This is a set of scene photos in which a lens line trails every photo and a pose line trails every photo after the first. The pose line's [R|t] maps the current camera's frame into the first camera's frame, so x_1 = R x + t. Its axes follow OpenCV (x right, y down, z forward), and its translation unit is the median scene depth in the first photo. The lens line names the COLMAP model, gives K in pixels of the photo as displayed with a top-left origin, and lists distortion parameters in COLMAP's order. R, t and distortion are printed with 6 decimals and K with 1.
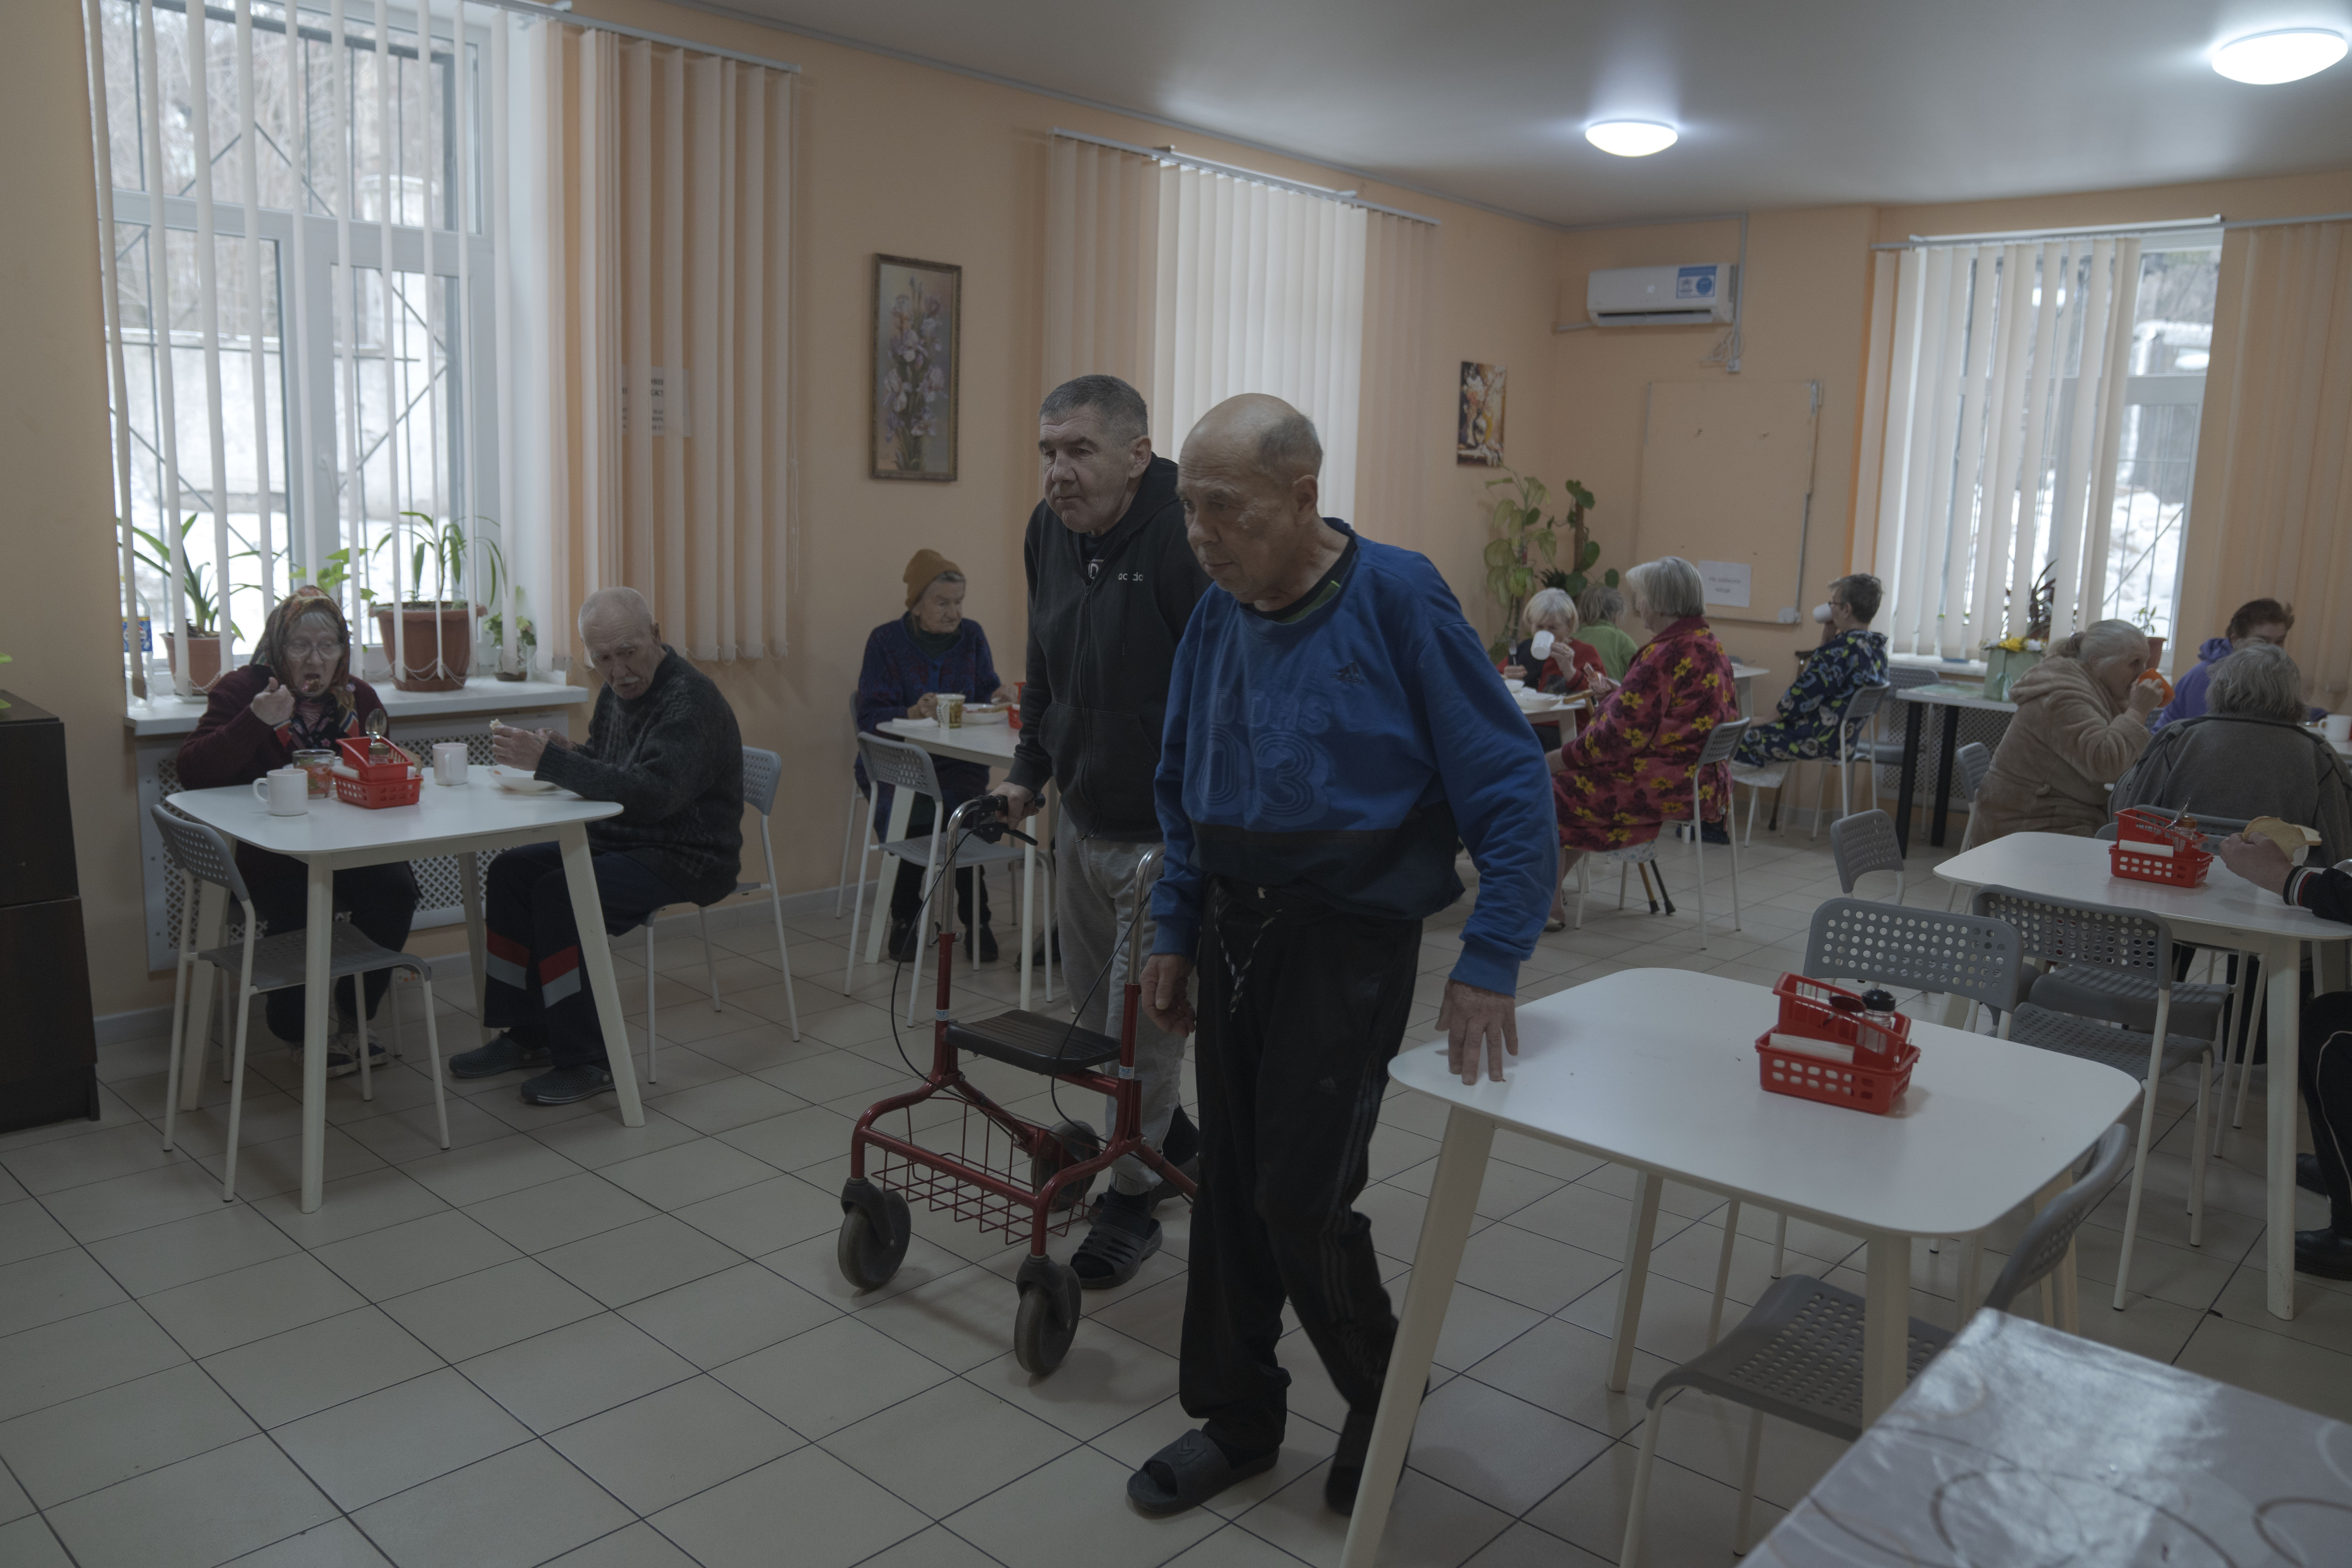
lens RADIAL K [[1746.3, 0, 1178.3], [0, 1746.3, 781.1], [0, 0, 1]] dist [-0.060545, 0.013151]
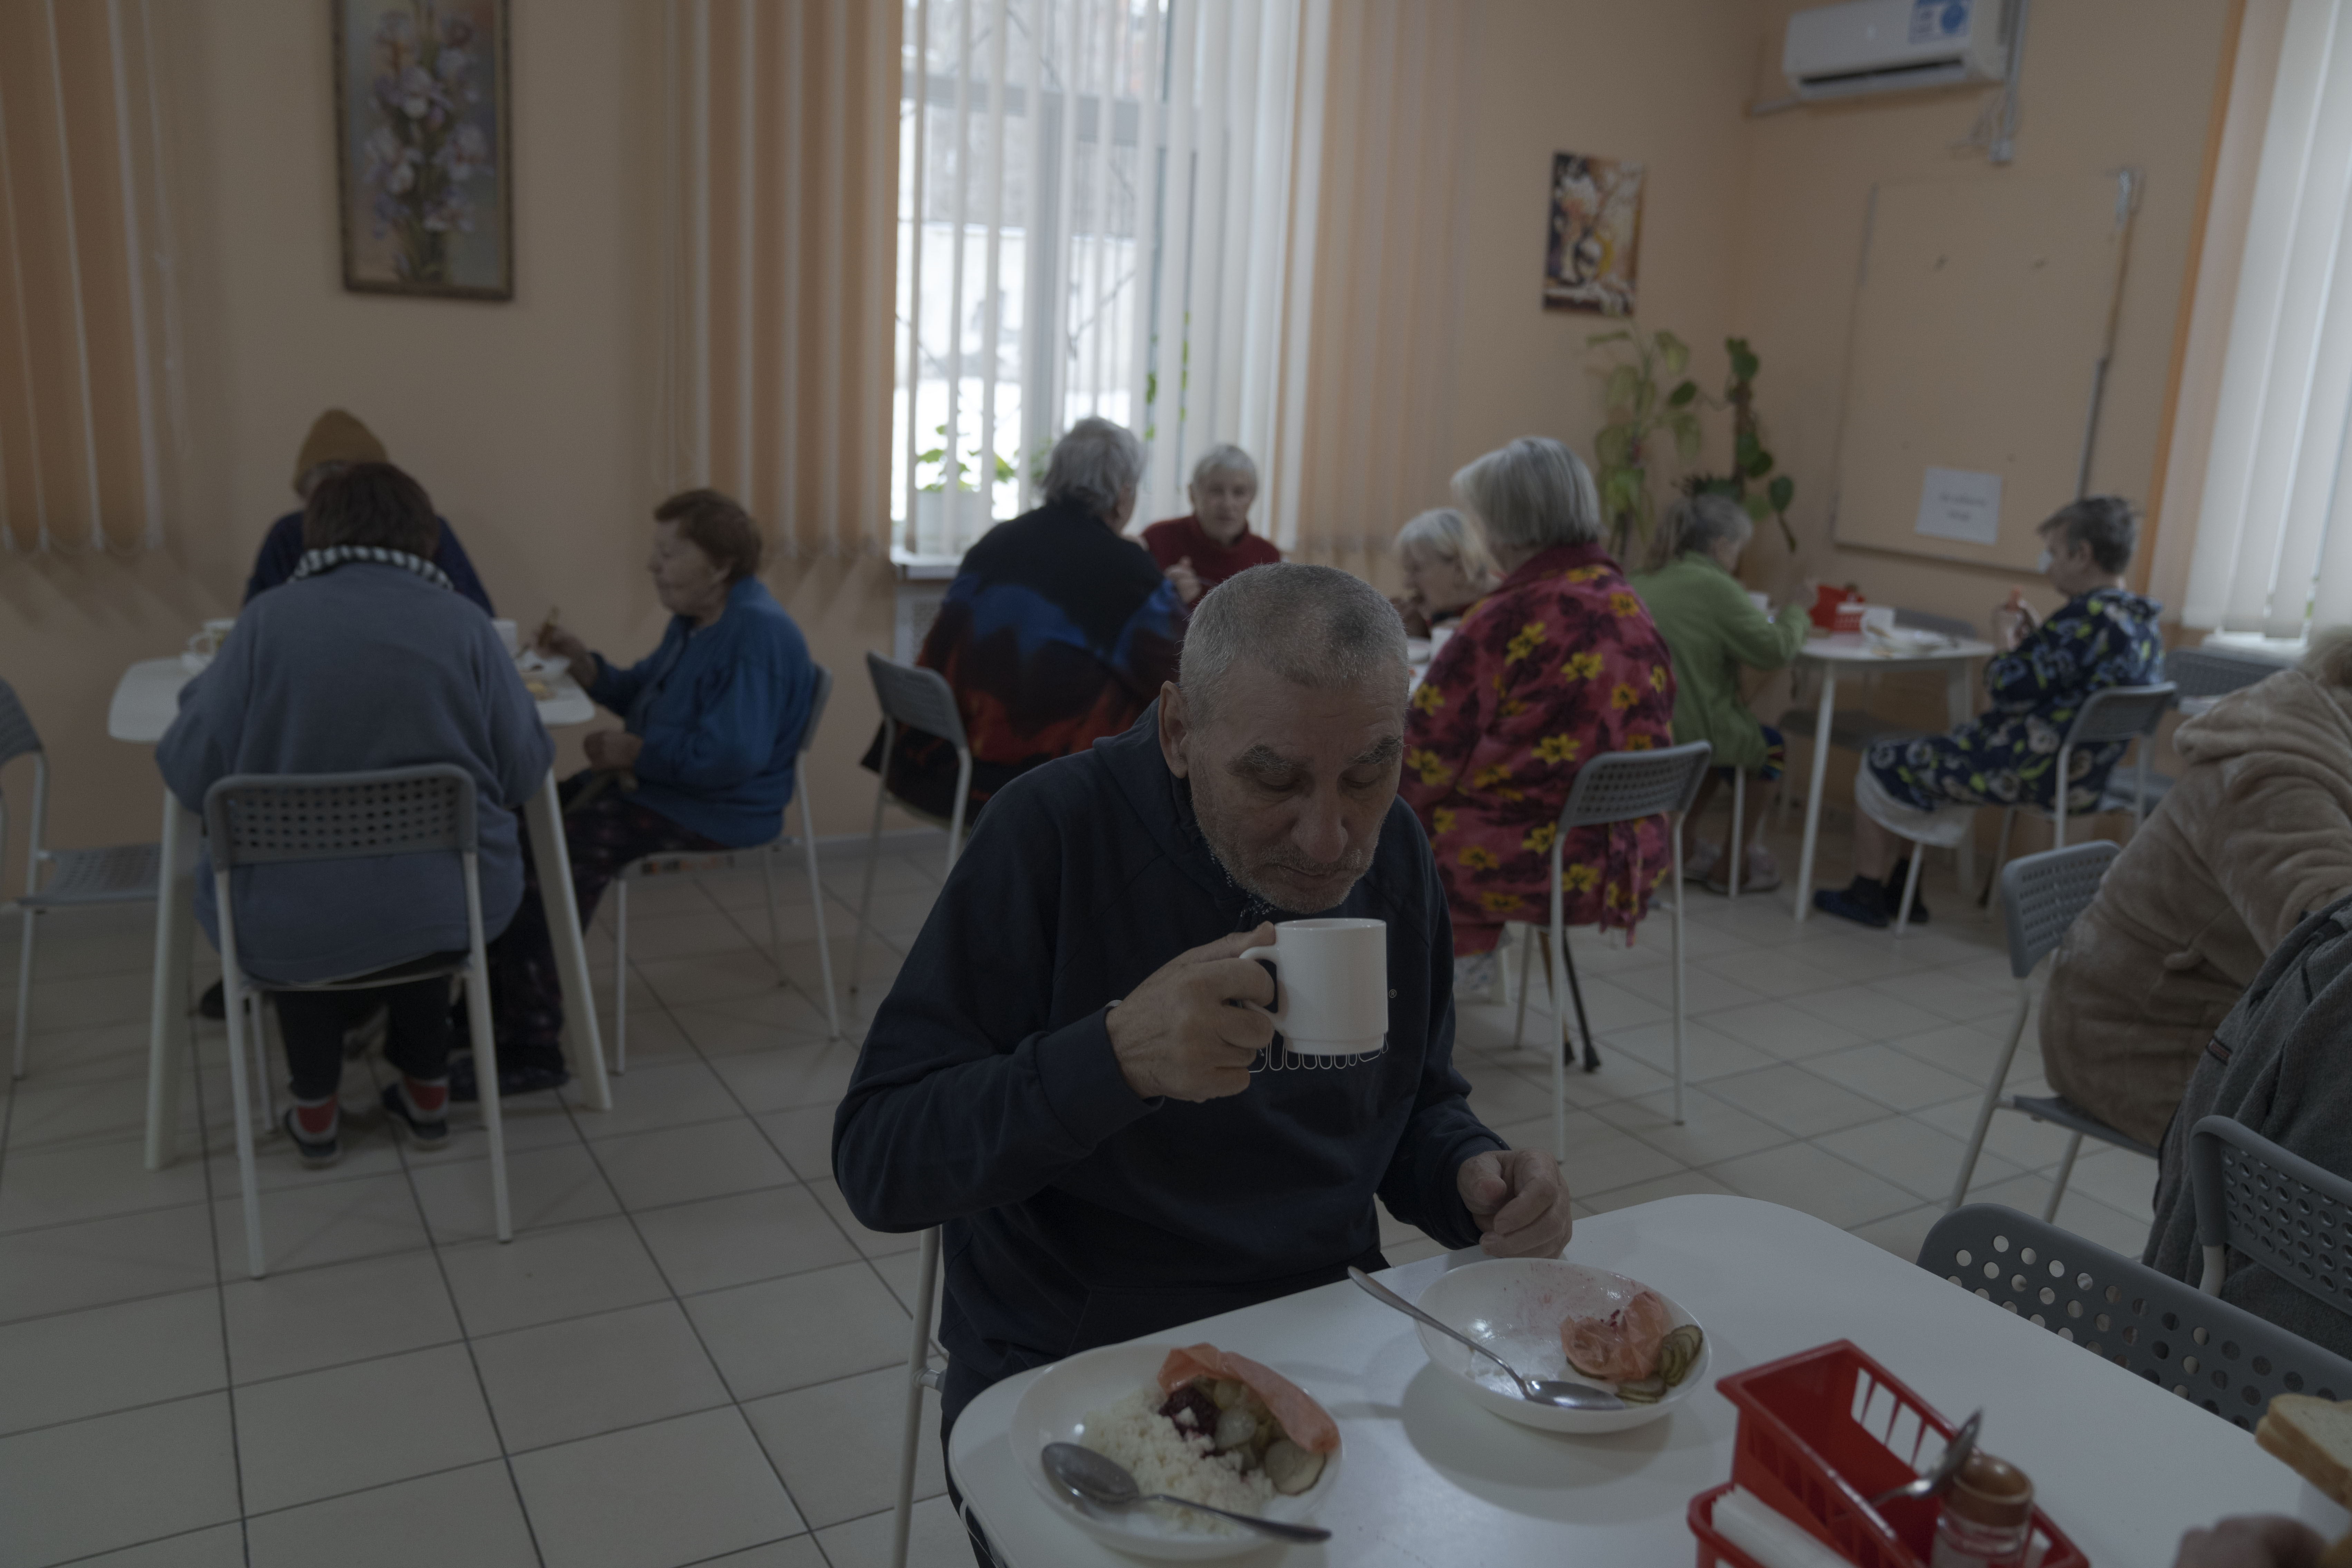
lens RADIAL K [[1746.2, 0, 1171.6], [0, 1746.2, 788.1], [0, 0, 1]] dist [-0.060545, 0.013151]
pose [[0.951341, 0.083008, -0.296748, 0.294053], [-0.067017, 0.995718, 0.063678, -0.040428], [0.300763, -0.040692, 0.952830, 0.394094]]
